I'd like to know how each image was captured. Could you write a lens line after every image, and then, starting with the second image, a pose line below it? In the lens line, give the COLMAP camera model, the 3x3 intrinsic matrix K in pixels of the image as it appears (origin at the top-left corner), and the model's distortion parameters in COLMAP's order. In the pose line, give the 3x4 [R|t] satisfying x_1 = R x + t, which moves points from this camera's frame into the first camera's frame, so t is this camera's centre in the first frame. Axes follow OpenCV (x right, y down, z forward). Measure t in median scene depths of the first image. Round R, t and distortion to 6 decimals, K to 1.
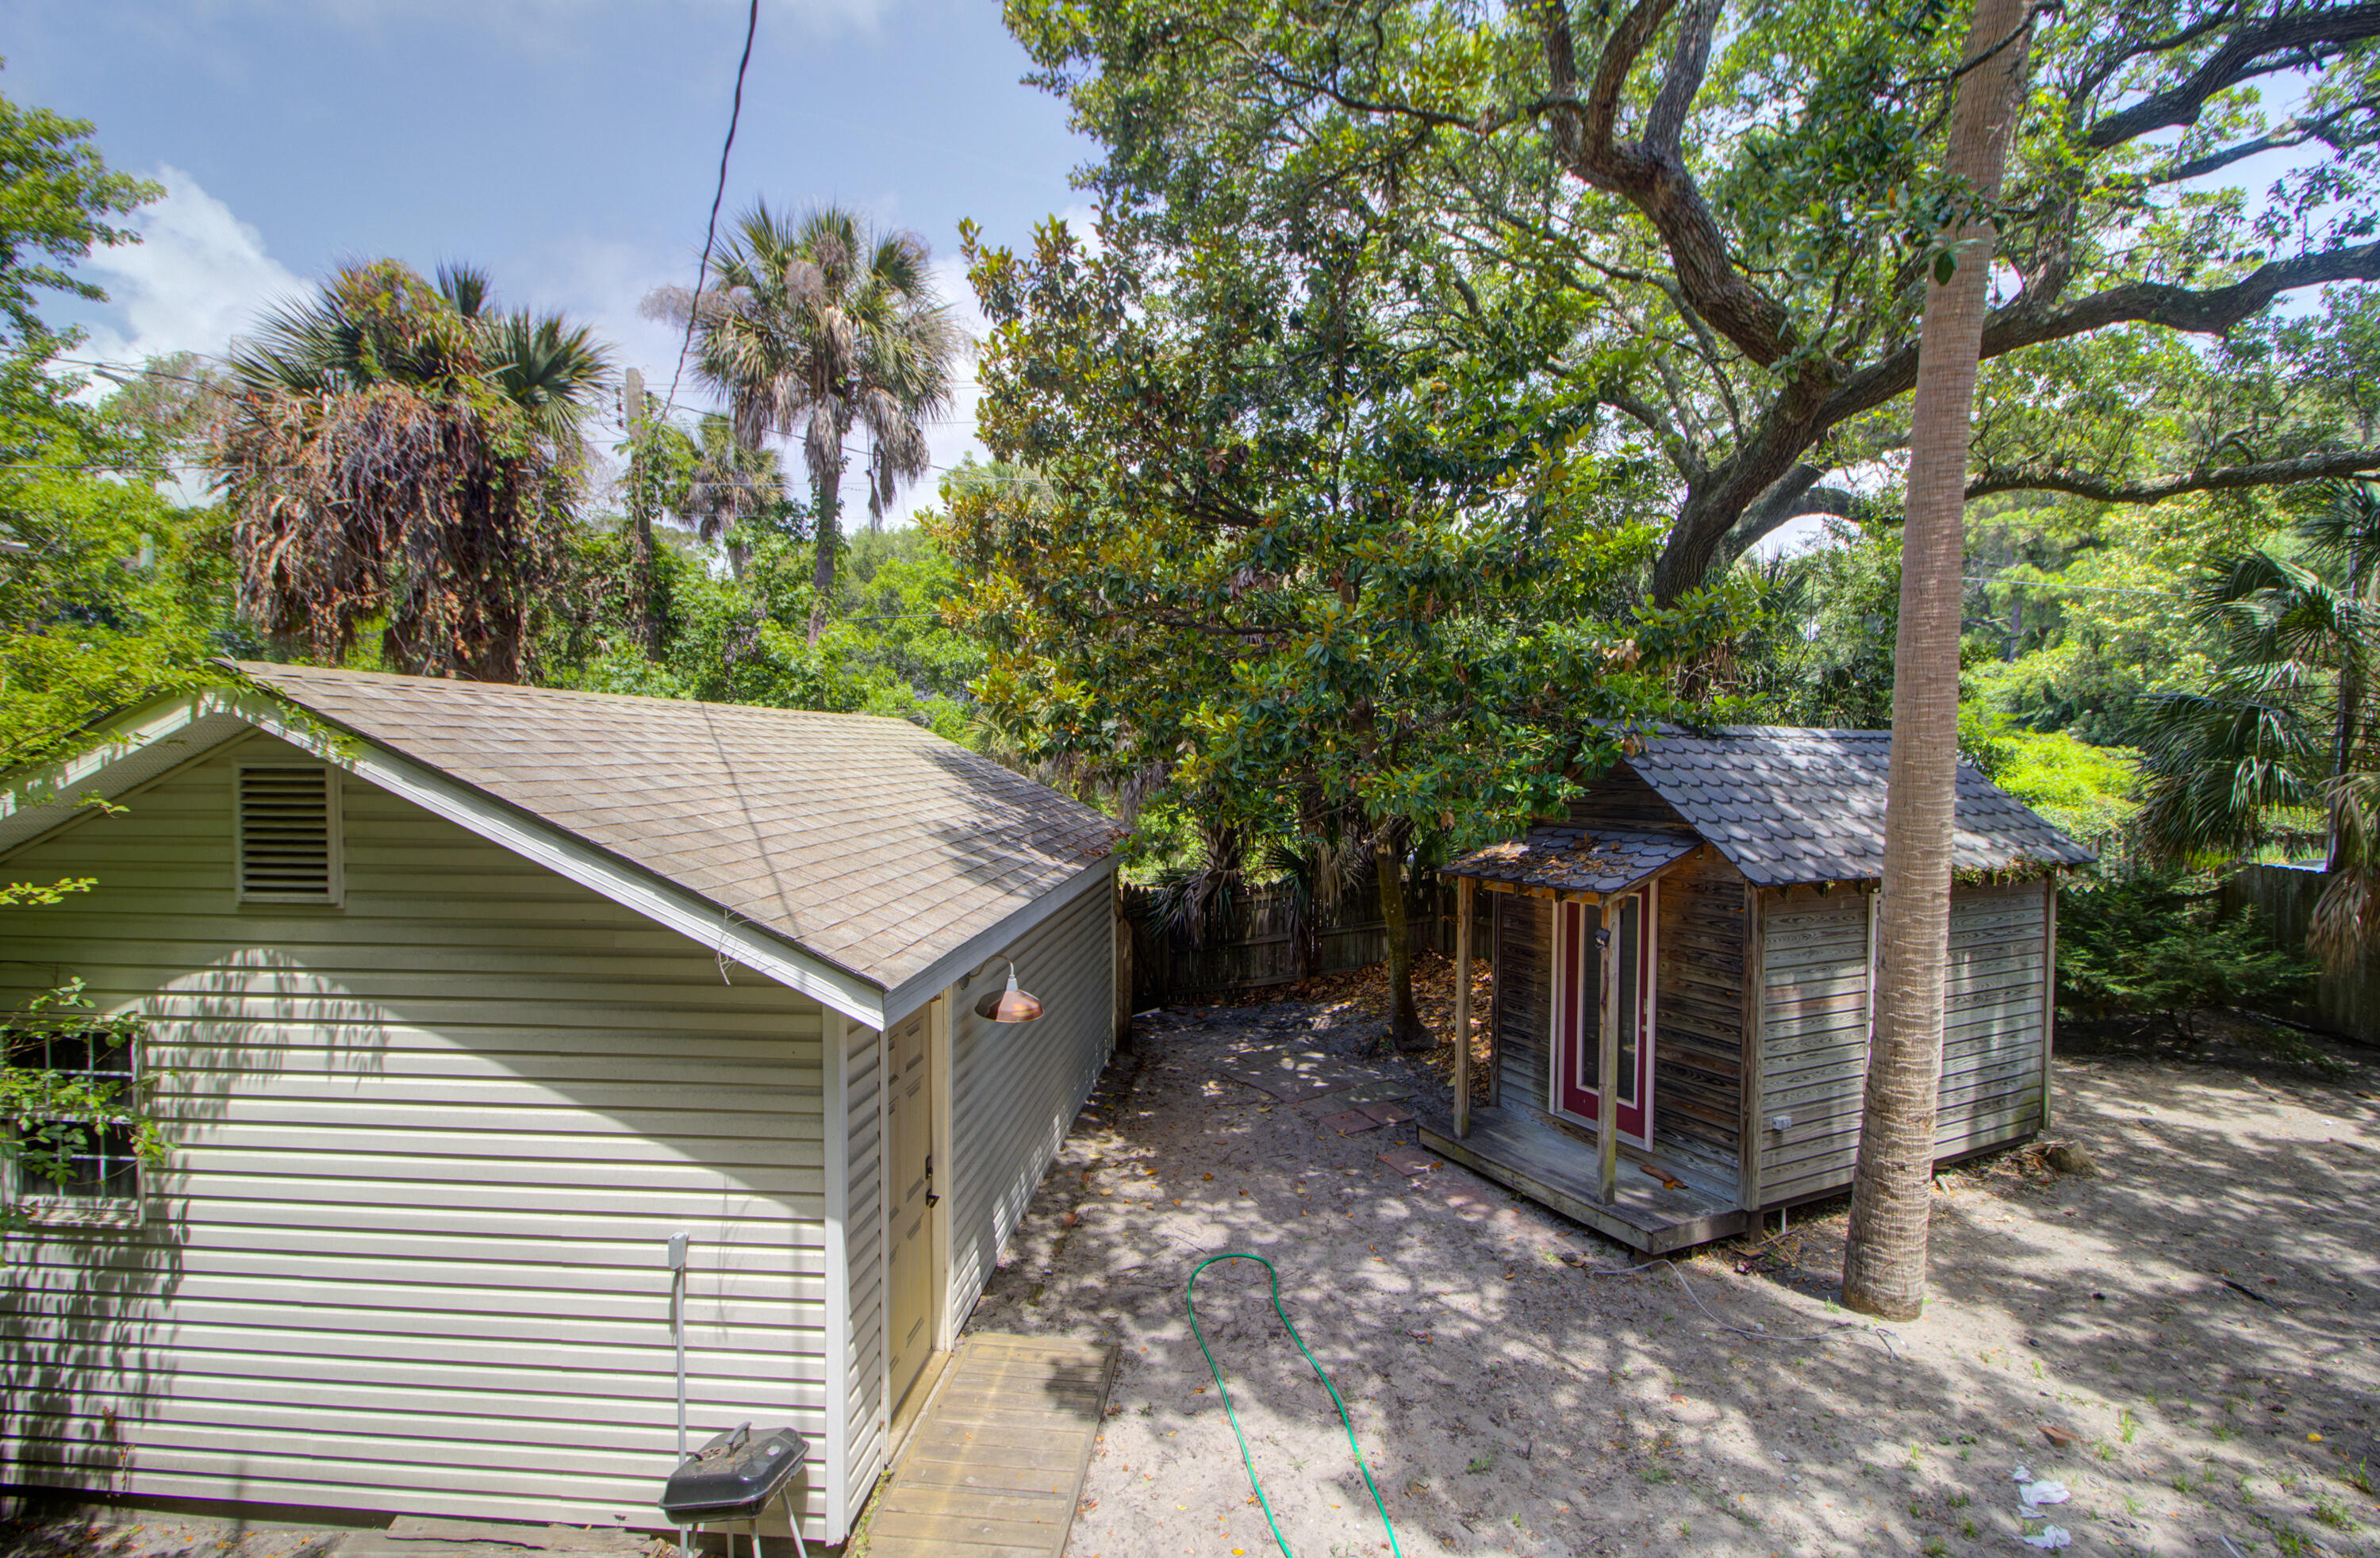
lens RADIAL K [[1090.3, 0, 1211.9], [0, 1090.3, 786.4], [0, 0, 1]] dist [-0.055698, 0.025812]
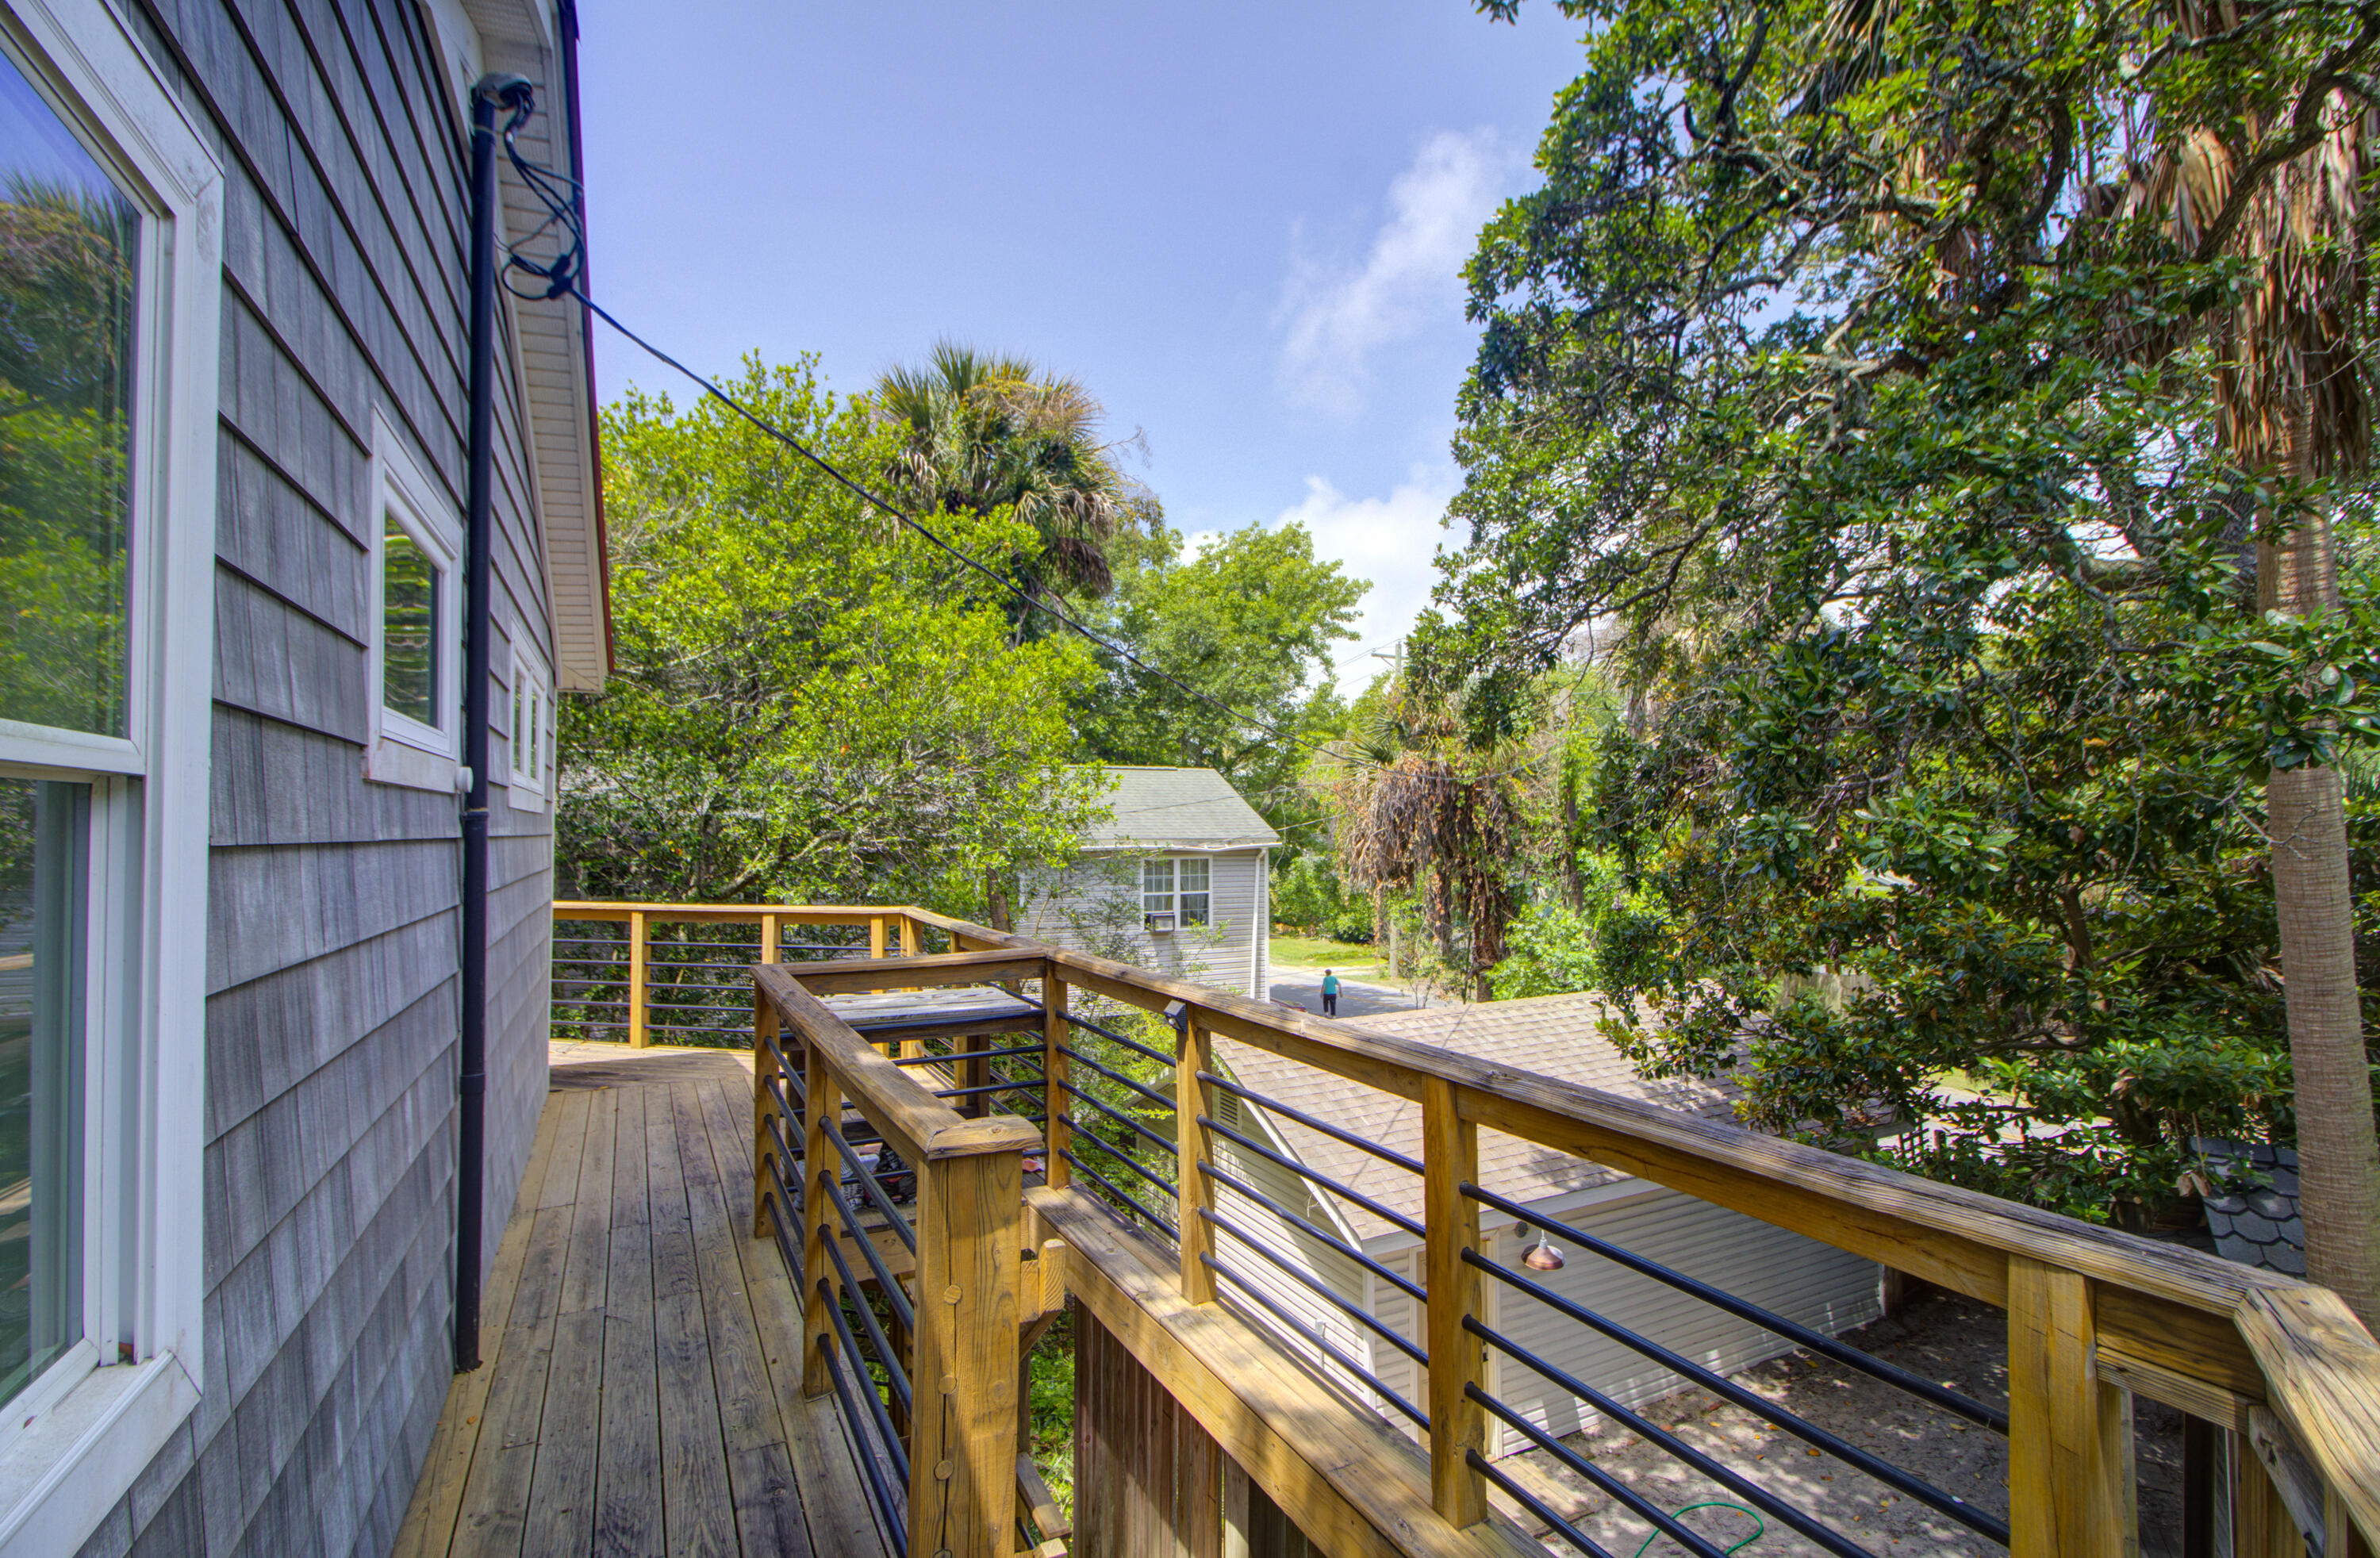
lens RADIAL K [[1090.3, 0, 1211.9], [0, 1090.3, 786.4], [0, 0, 1]] dist [-0.055698, 0.025812]
pose [[0.515062, -0.024520, -0.856802, 0.513059], [-0.011690, 0.999297, -0.035625, -0.244105], [0.857073, 0.028365, 0.514413, -0.143133]]
